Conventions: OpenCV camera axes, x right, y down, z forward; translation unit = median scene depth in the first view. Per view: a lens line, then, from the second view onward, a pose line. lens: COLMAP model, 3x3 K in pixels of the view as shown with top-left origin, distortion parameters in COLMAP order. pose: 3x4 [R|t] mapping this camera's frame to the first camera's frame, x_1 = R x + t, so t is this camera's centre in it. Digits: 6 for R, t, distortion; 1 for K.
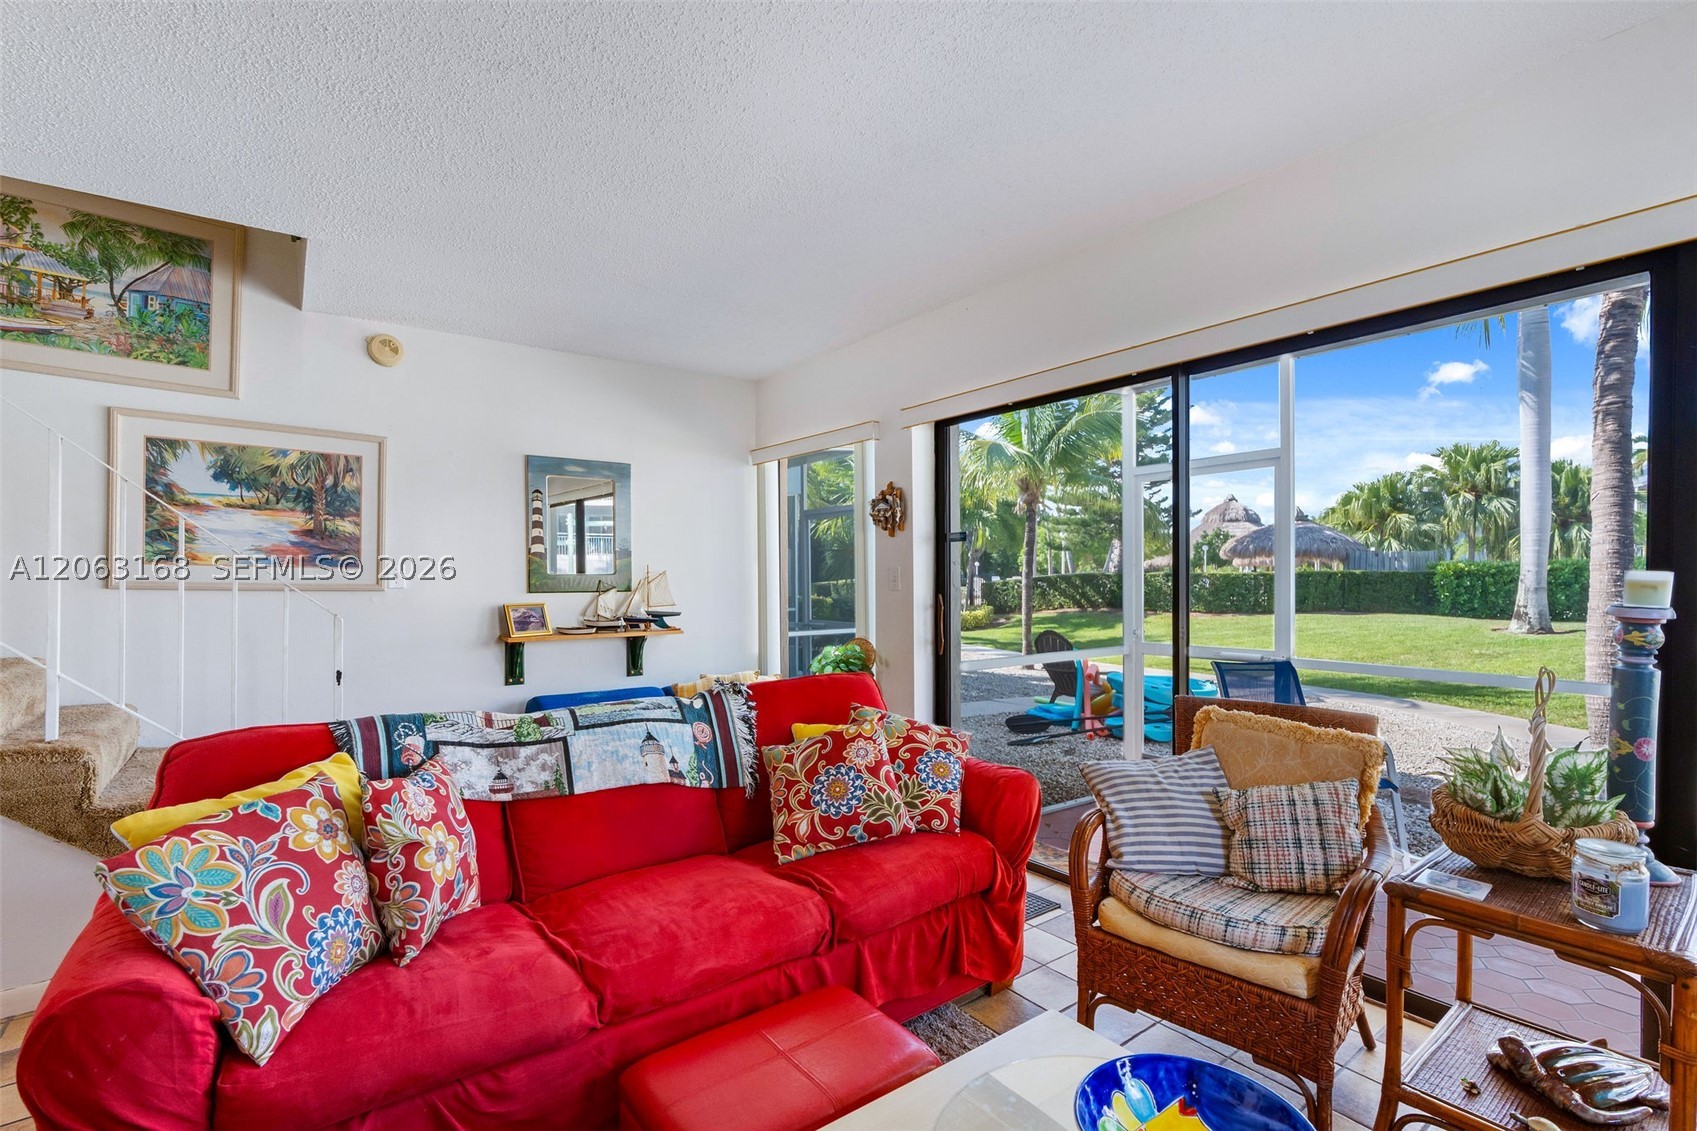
lens RADIAL K [[760.8, 0, 851.5], [0, 760.8, 575.4], [0, 0, 1]] dist [-0.001488, 0.000064]
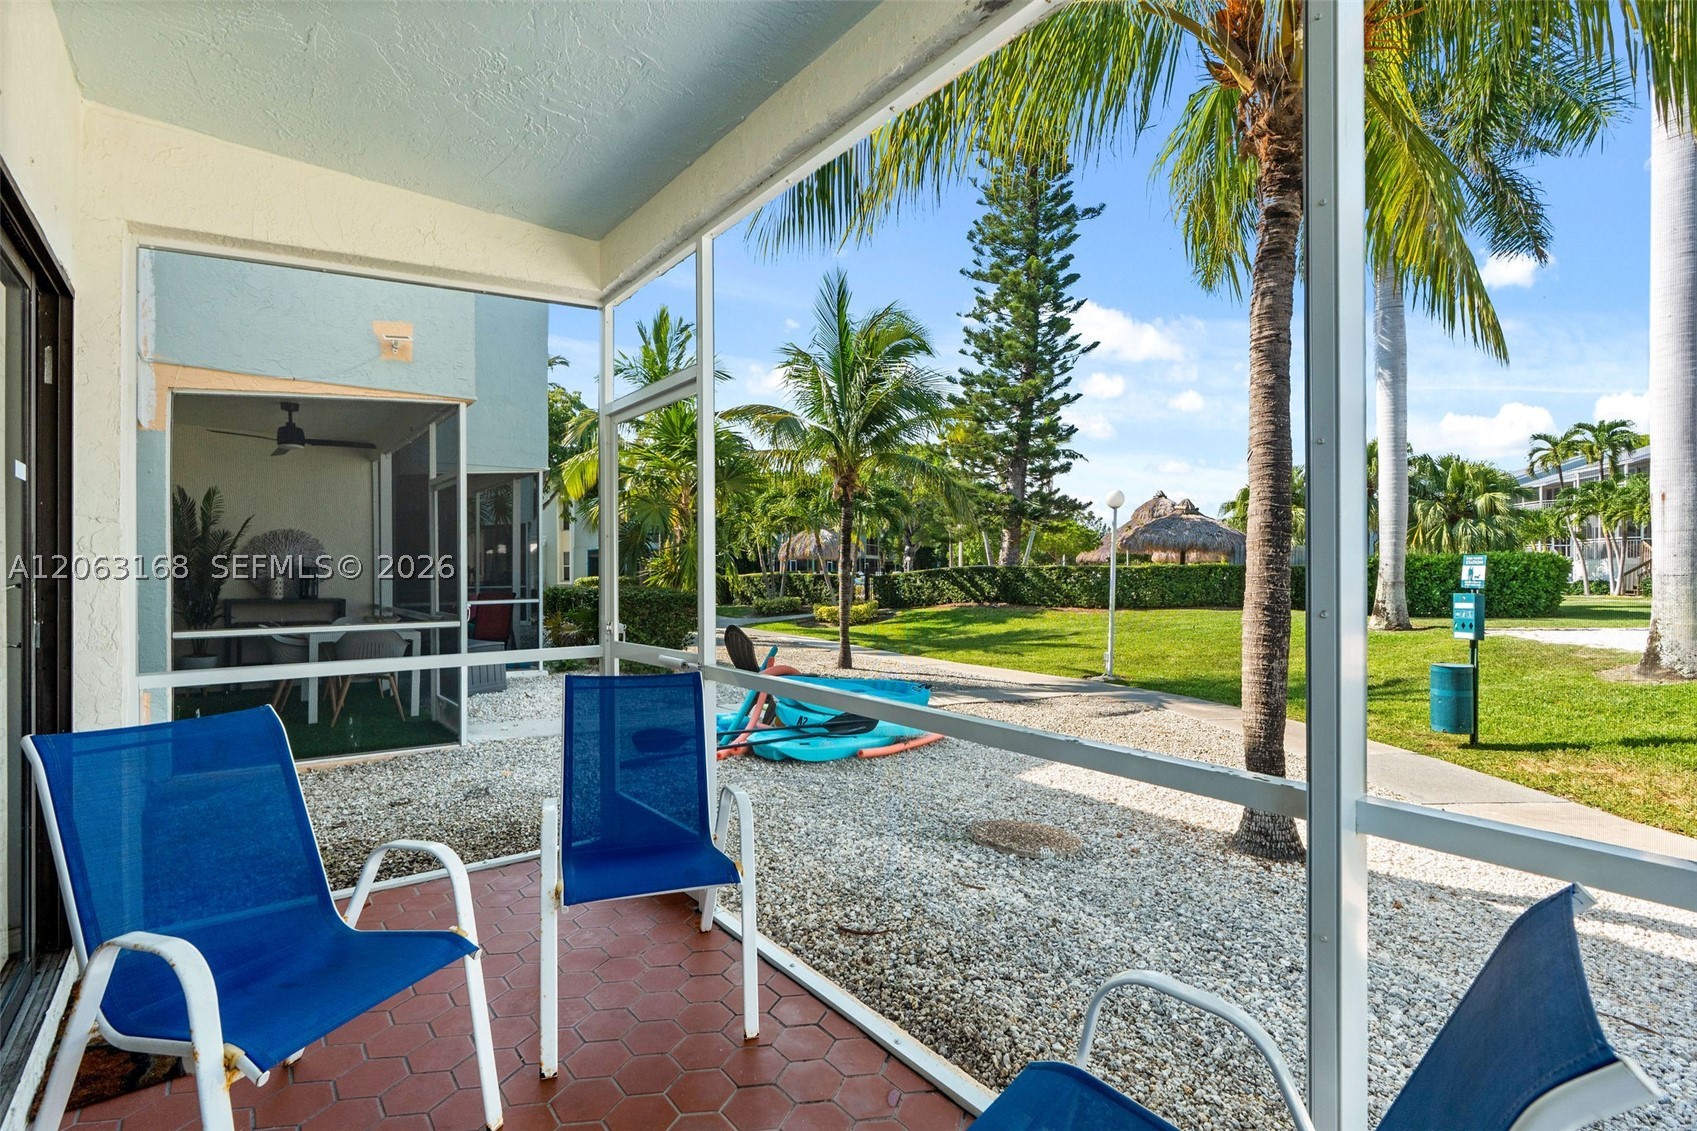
lens RADIAL K [[760.8, 0, 850.7], [0, 760.8, 568.6], [0, 0, 1]] dist [-0.001488, 0.000064]
pose [[0.998902, 0.005878, 0.046489, 0.170812], [-0.005732, 0.999978, -0.003261, 0.006236], [-0.046507, 0.002991, 0.998913, 0.073312]]
